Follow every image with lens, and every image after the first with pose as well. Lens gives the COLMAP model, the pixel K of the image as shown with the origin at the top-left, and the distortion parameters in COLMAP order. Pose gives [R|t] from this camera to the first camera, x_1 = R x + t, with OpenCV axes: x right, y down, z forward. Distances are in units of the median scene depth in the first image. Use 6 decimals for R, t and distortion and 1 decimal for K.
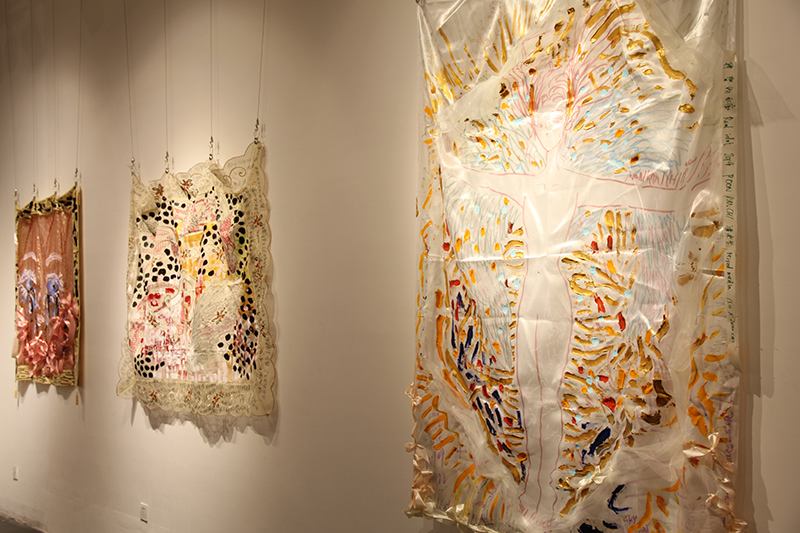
lens RADIAL K [[1003.3, 0, 400.0], [0, 1003.3, 266.5], [0, 0, 1]] dist [0.021834, 0.064196]
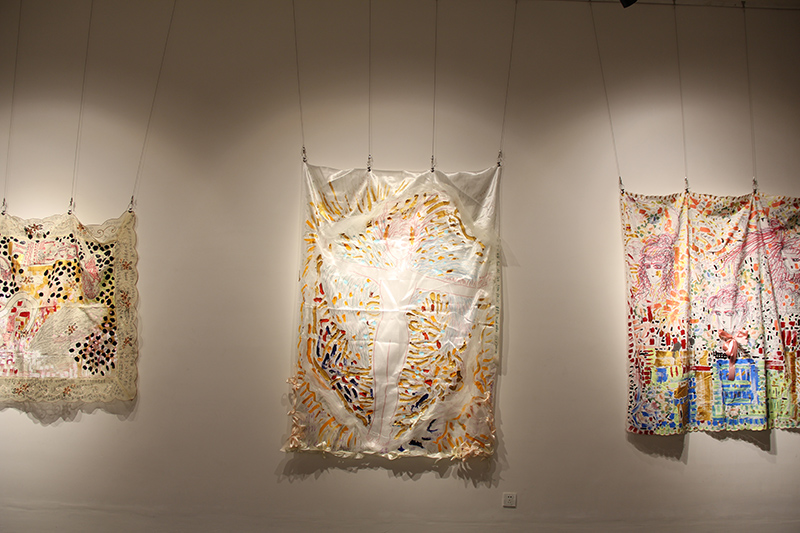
lens RADIAL K [[679.1, 0, 400.3], [0, 679.1, 255.3], [0, 0, 1]] dist [-0.187054, 0.145256]
pose [[0.611184, 0.123677, 0.781766, -0.840597], [-0.064429, 0.992212, -0.106599, 0.021030], [-0.788861, 0.014783, 0.614393, 0.136521]]
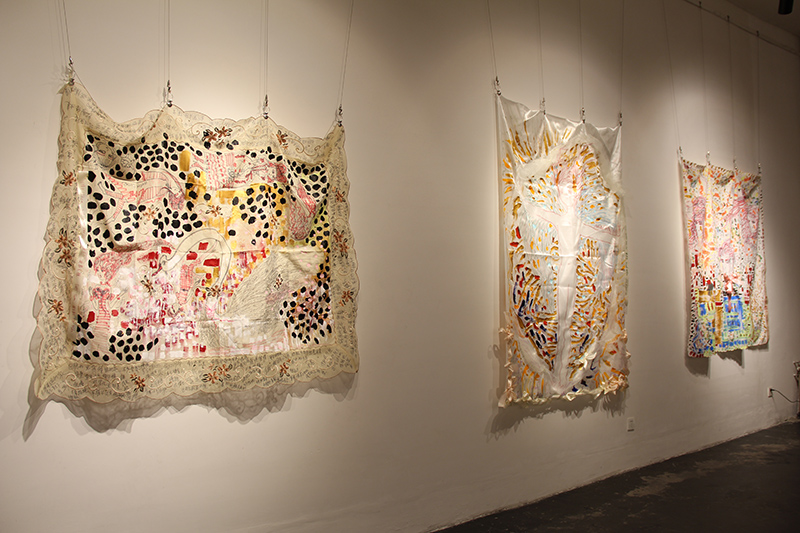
lens RADIAL K [[702.2, 0, 400.0], [0, 702.2, 266.5], [0, 0, 1]] dist [-0.159763, 0.169002]
pose [[0.014442, 0.057306, 0.998252, -1.167598], [-0.032492, 0.997856, -0.056813, 0.093726], [-0.999368, -0.031615, 0.016273, 1.197161]]
